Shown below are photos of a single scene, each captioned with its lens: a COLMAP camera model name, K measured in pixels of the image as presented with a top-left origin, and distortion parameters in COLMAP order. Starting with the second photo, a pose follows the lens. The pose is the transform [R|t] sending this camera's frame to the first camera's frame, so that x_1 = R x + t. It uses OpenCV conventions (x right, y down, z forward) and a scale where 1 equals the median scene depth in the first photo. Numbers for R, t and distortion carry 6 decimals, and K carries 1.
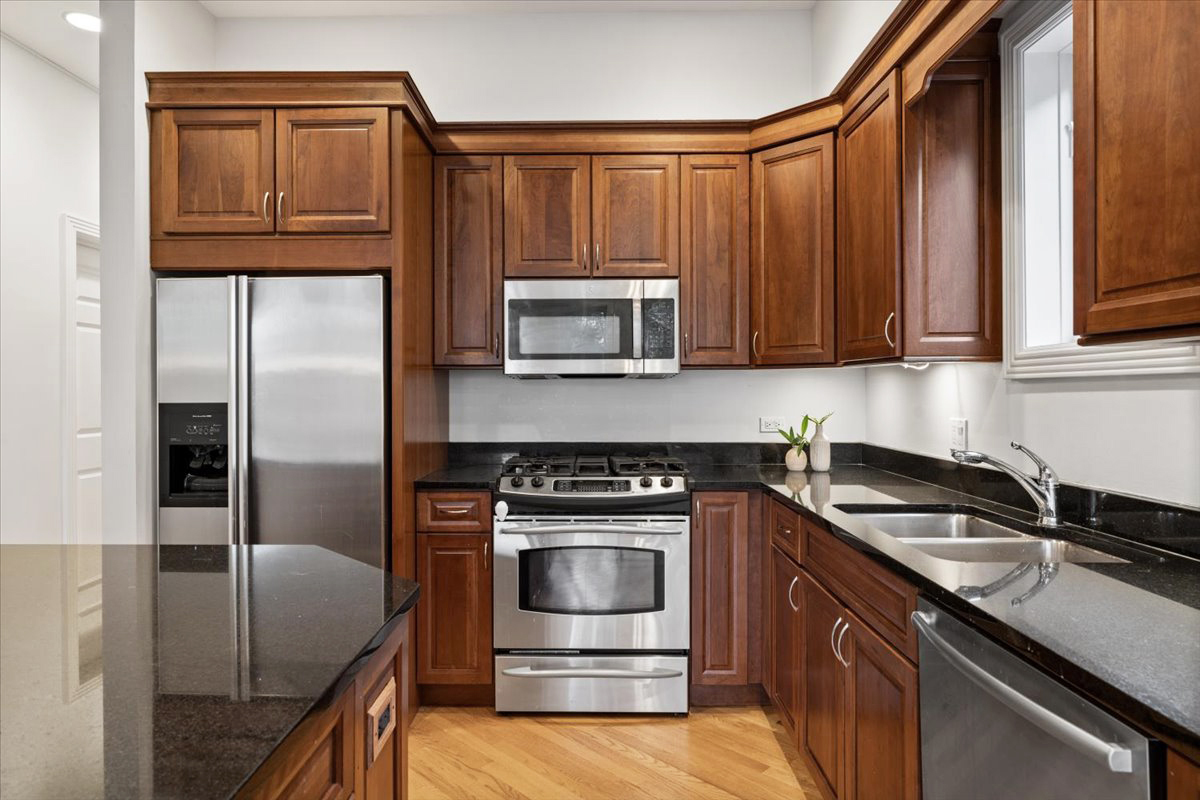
lens RADIAL K [[713.3, 0, 590.4], [0, 713.3, 392.3], [0, 0, 1]] dist [-0.009198, -0.000730]
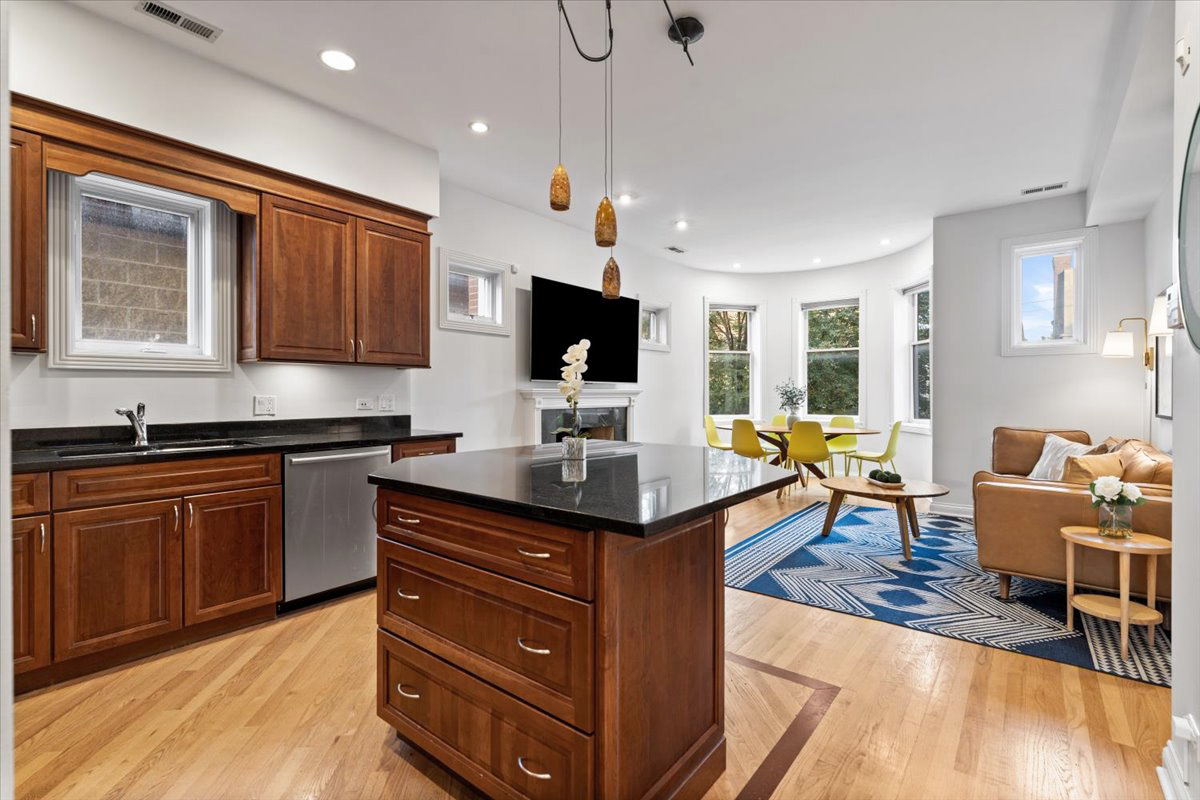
lens RADIAL K [[547.2, 0, 603.9], [0, 547.2, 394.7], [0, 0, 1]] dist [-0.004587, 0.000428]
pose [[-0.792400, 0.003966, 0.609989, -0.858156], [0.007081, 0.999971, 0.002697, 0.034971], [-0.609961, 0.006456, -0.792405, 0.949695]]
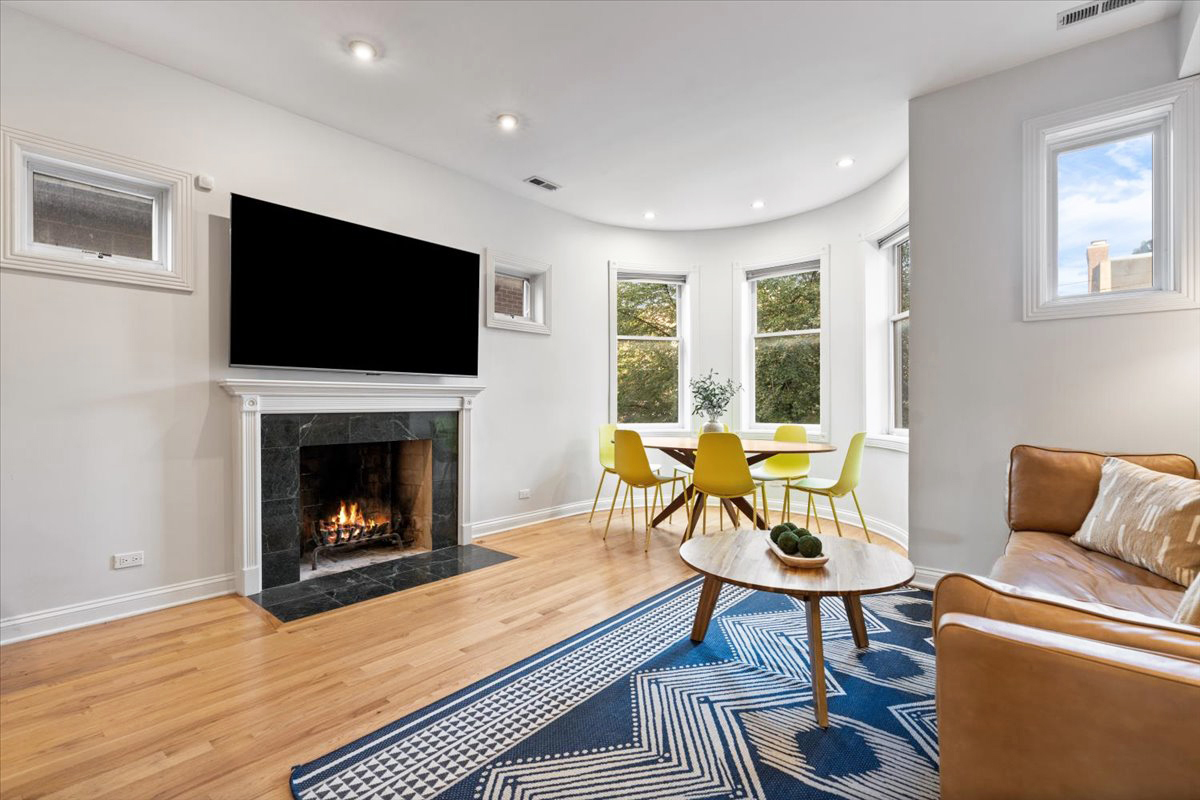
lens RADIAL K [[547.2, 0, 602.2], [0, 547.2, 403.4], [0, 0, 1]] dist [-0.004587, 0.000428]
pose [[-0.771525, 0.001025, 0.636198, -0.842289], [0.005677, 0.999970, 0.005273, 0.065020], [-0.636173, 0.007680, -0.771508, 0.041940]]
